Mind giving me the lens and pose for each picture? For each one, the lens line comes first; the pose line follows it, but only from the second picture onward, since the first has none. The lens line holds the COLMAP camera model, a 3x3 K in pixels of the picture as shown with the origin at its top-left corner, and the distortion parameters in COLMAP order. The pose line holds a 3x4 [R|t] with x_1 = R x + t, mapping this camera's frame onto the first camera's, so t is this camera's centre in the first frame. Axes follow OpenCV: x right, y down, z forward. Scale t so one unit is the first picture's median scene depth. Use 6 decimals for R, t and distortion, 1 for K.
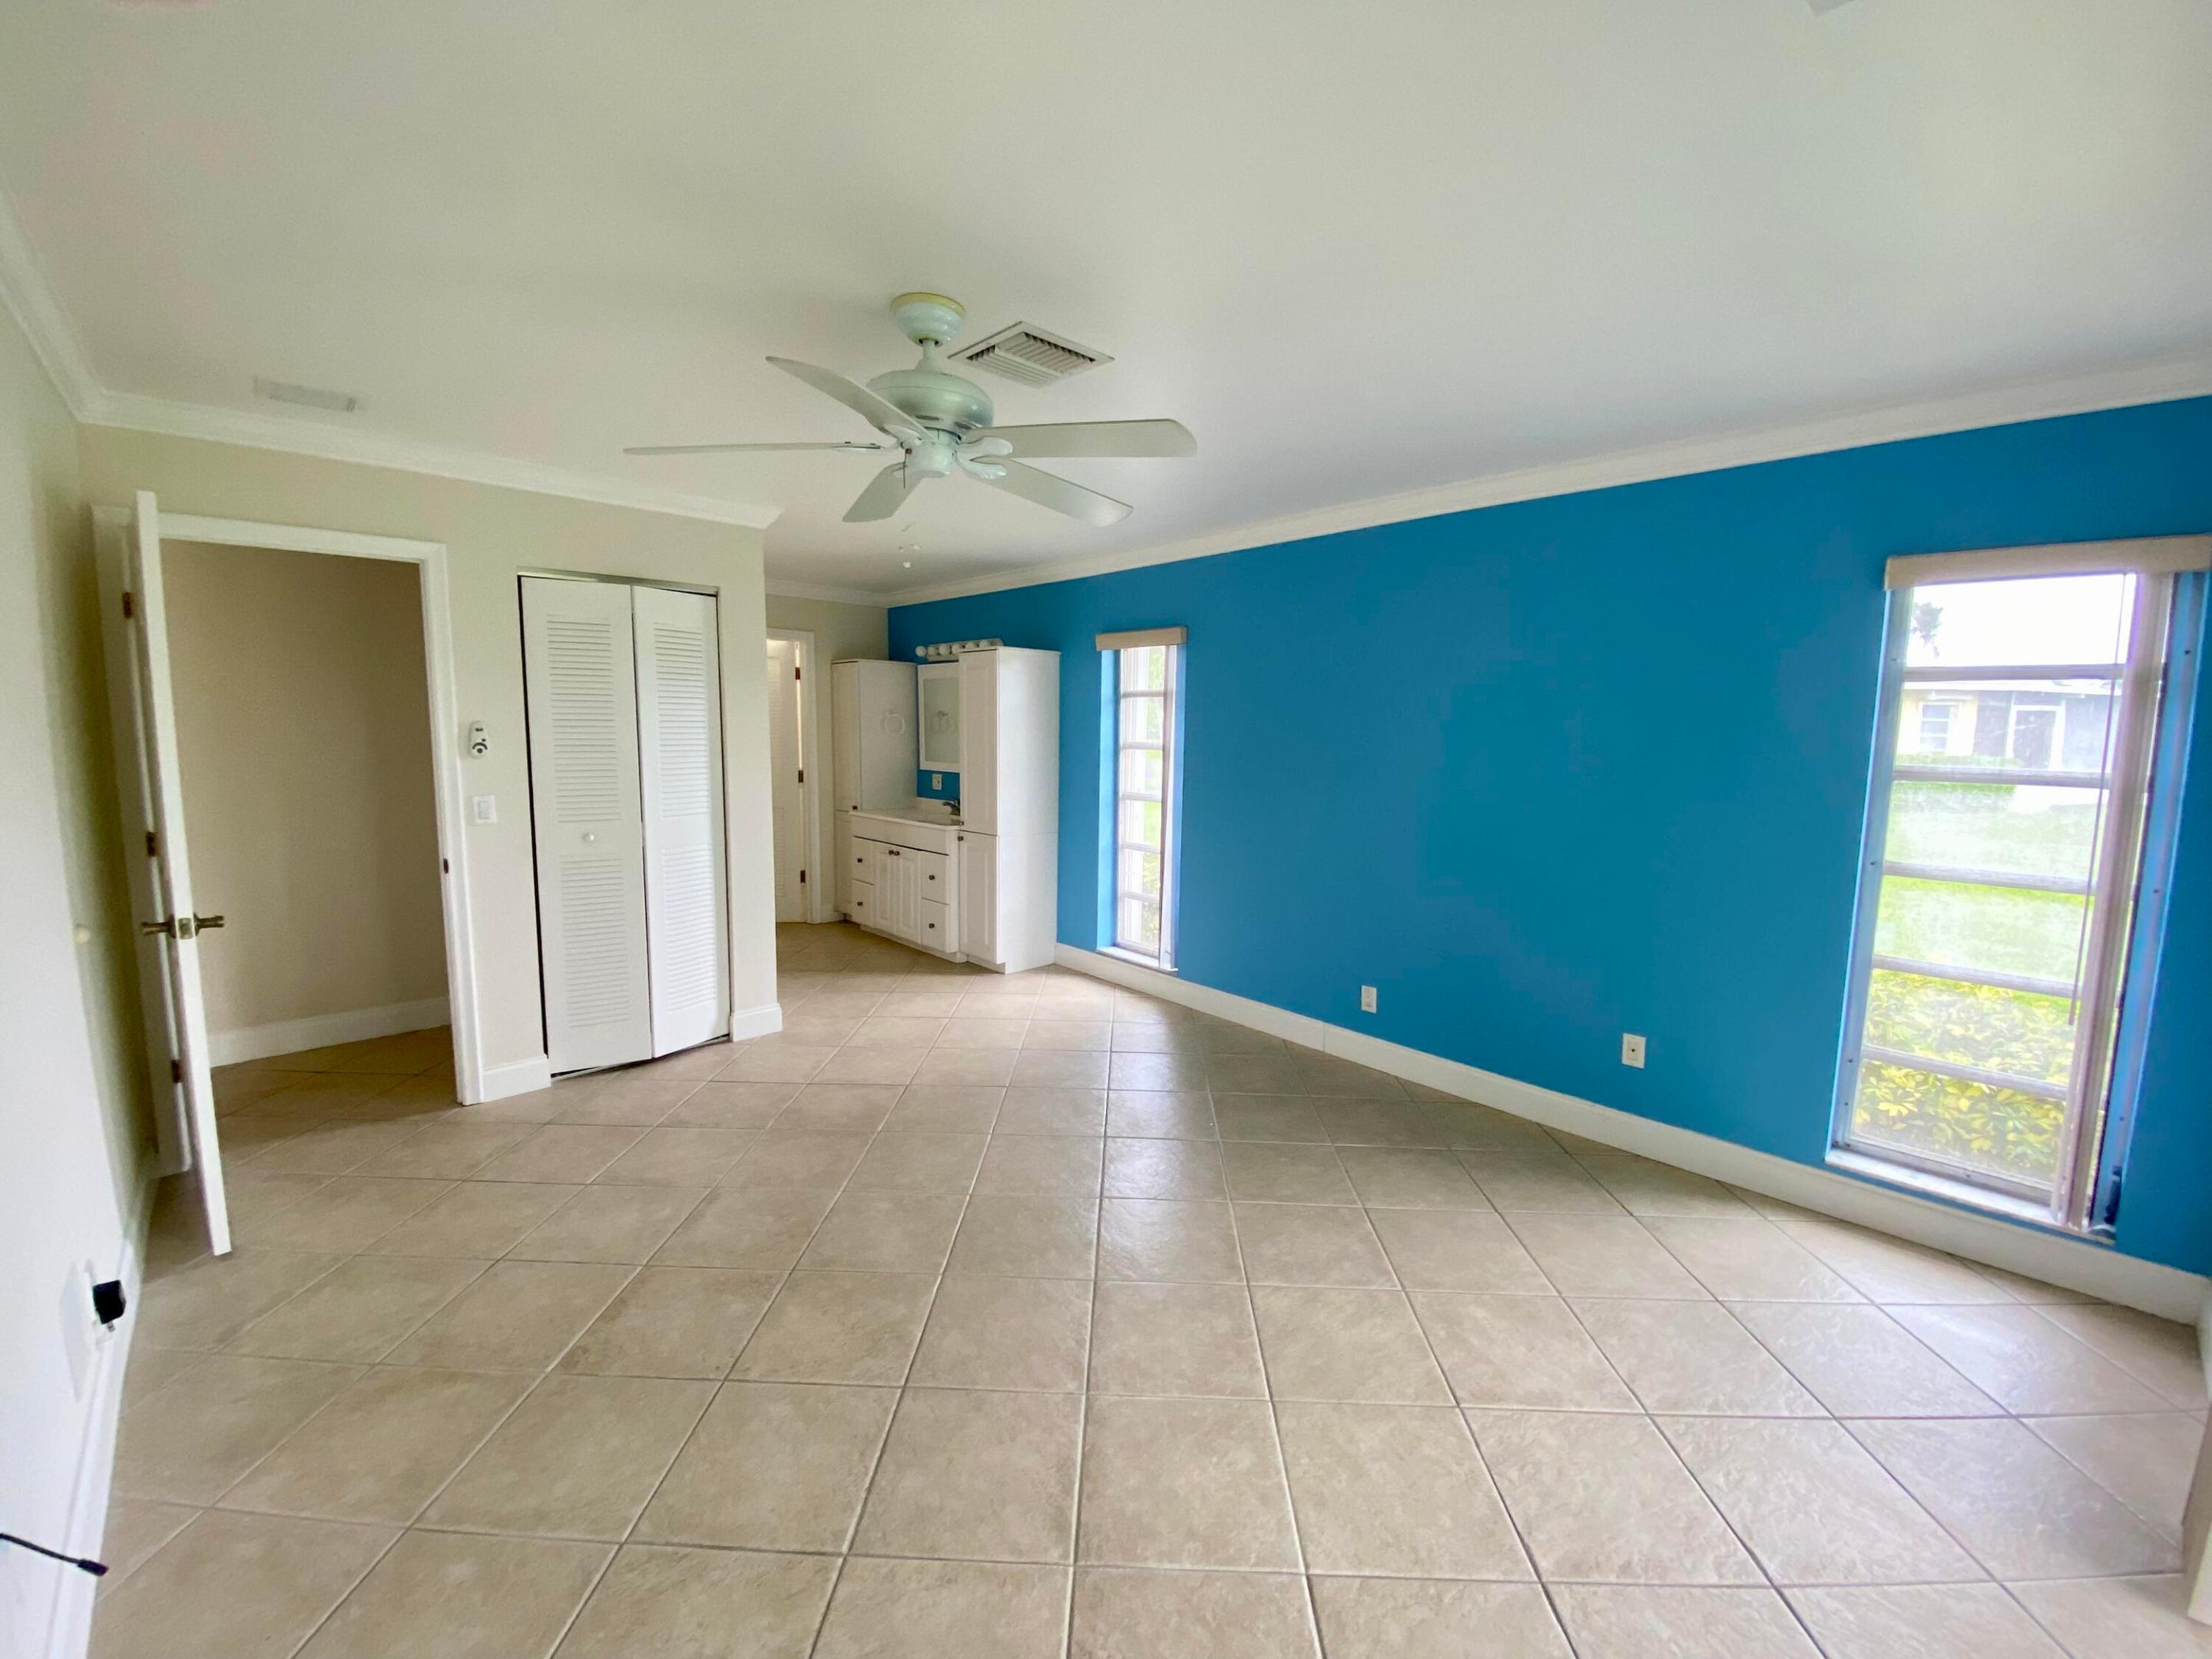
lens RADIAL K [[888.2, 0, 1106.3], [0, 888.2, 825.0], [0, 0, 1]] dist [0.039859, -0.027472]
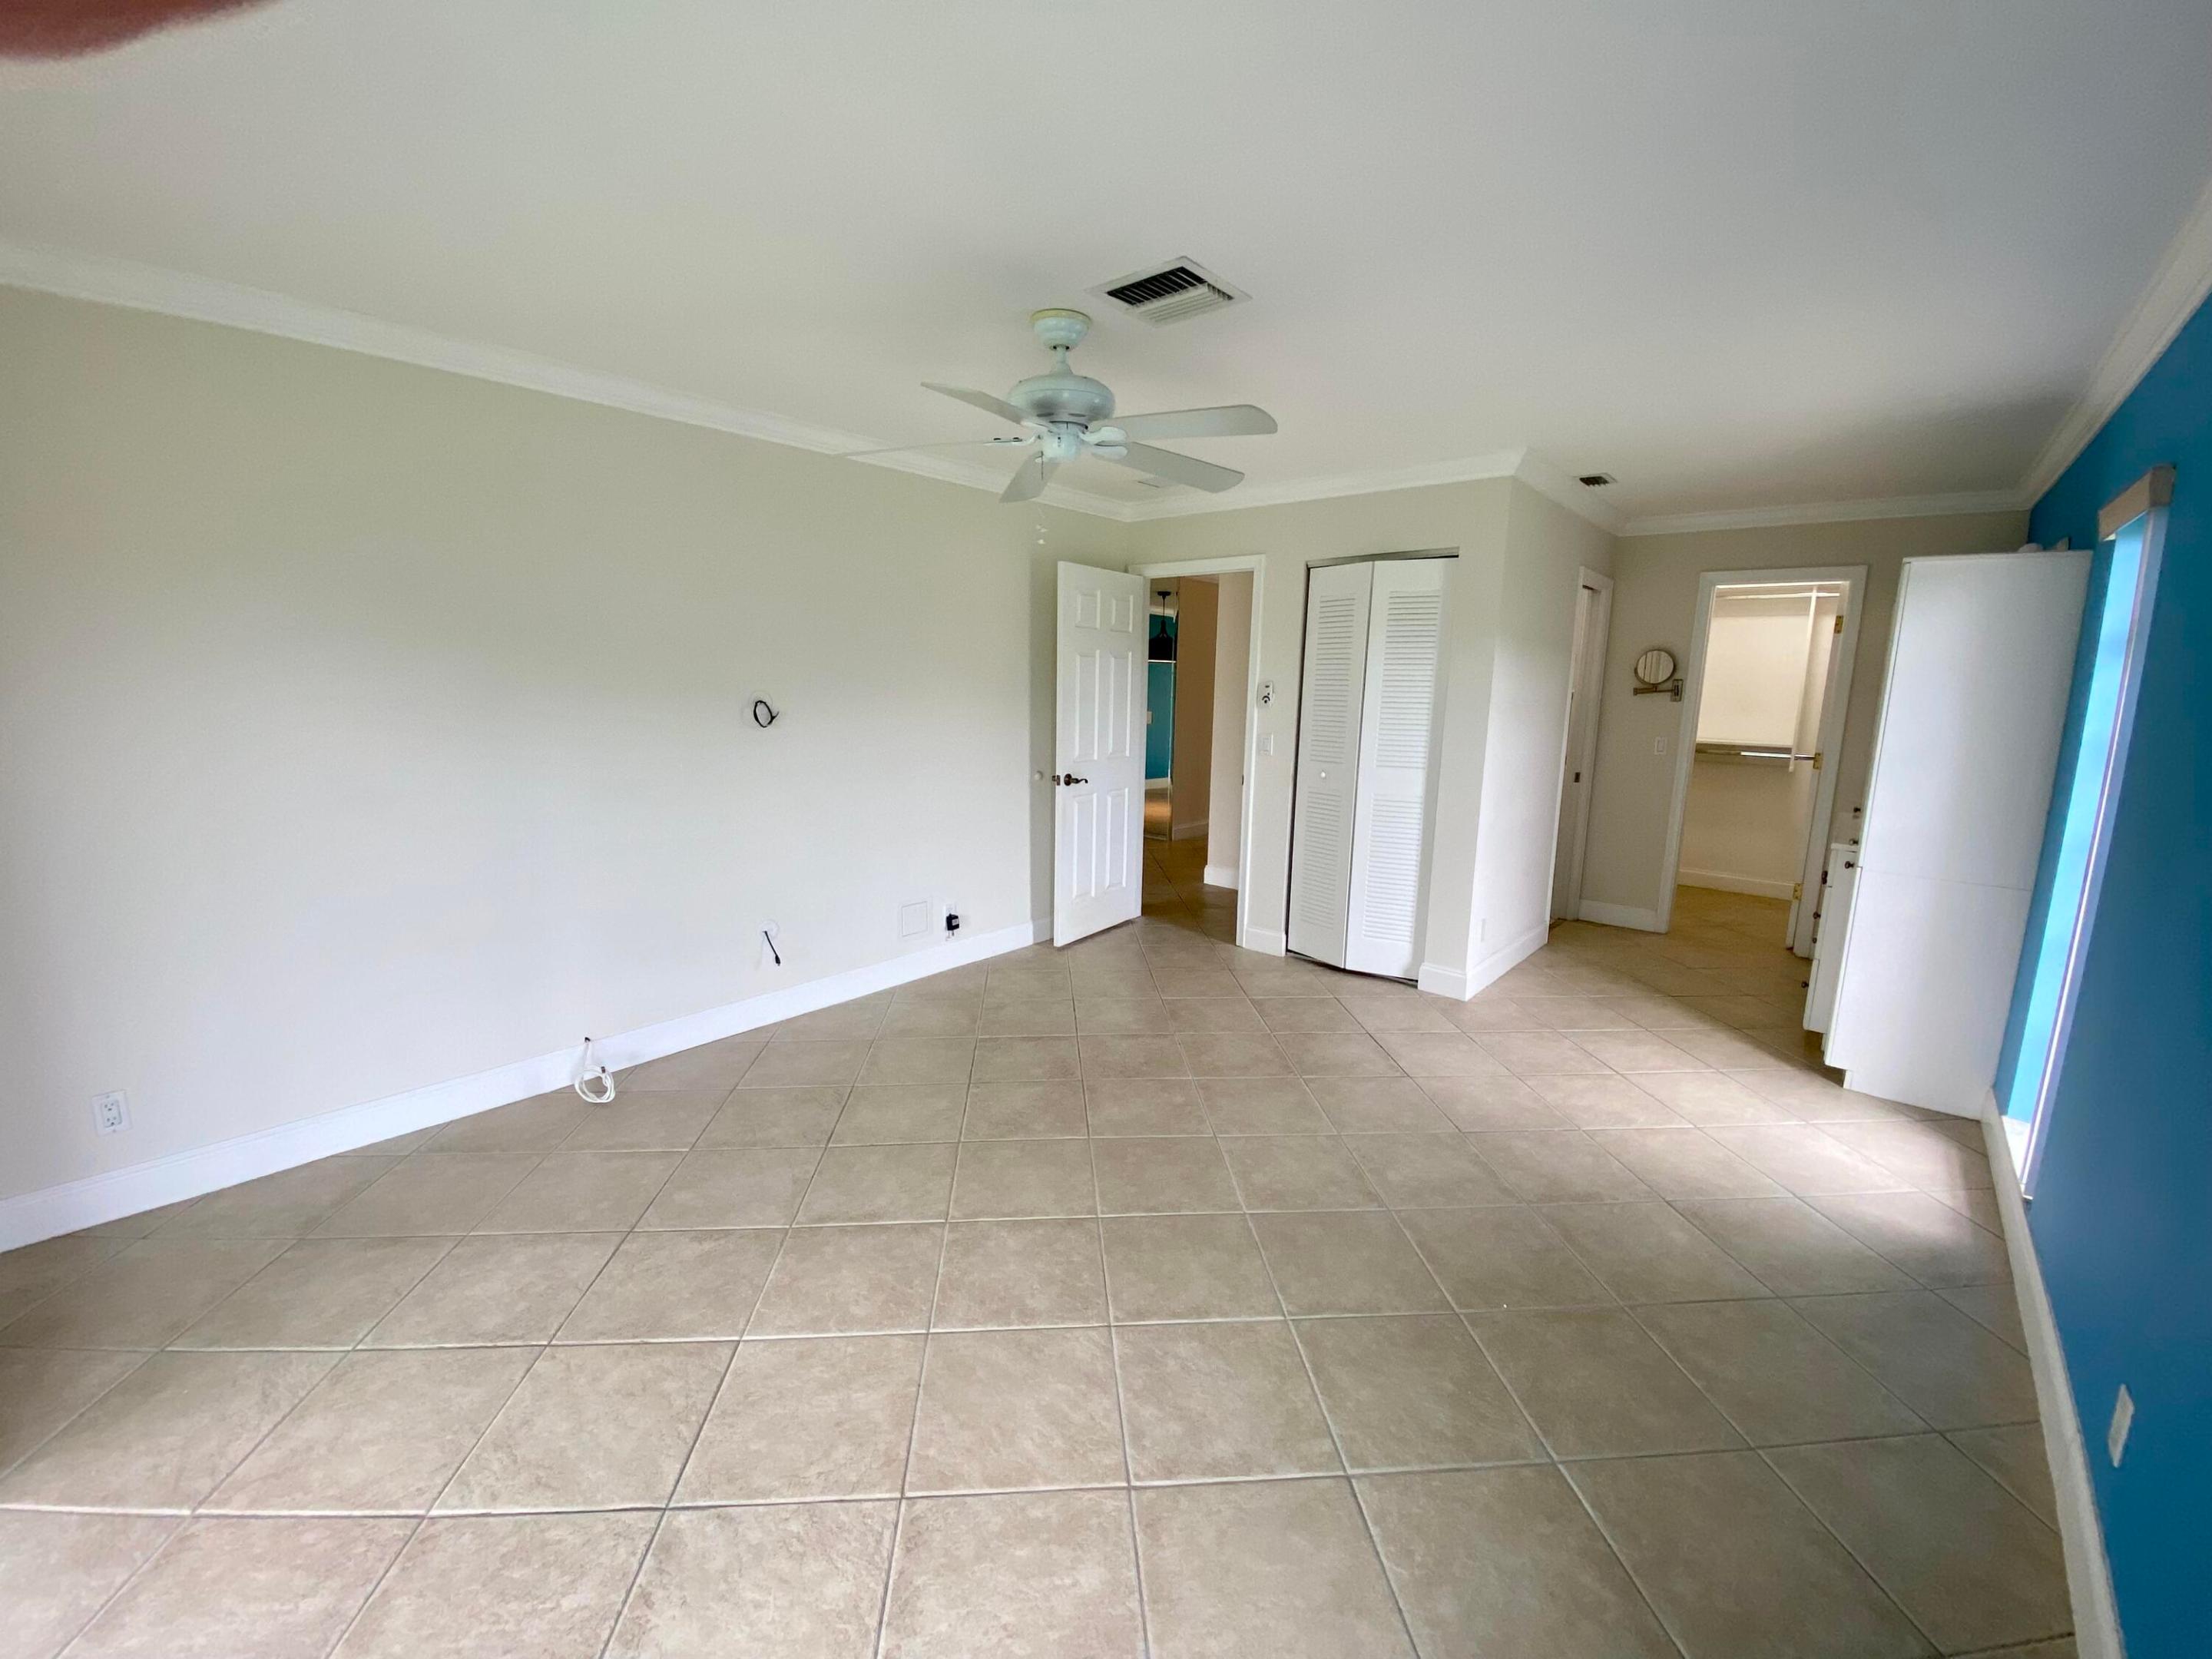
lens RADIAL K [[888.2, 0, 1106.3], [0, 888.2, 825.0], [0, 0, 1]] dist [0.039859, -0.027472]
pose [[0.108869, 0.152601, -0.982273, 0.647801], [-0.128401, 0.982027, 0.138332, -0.052006], [0.985729, 0.111064, 0.126506, 0.584671]]
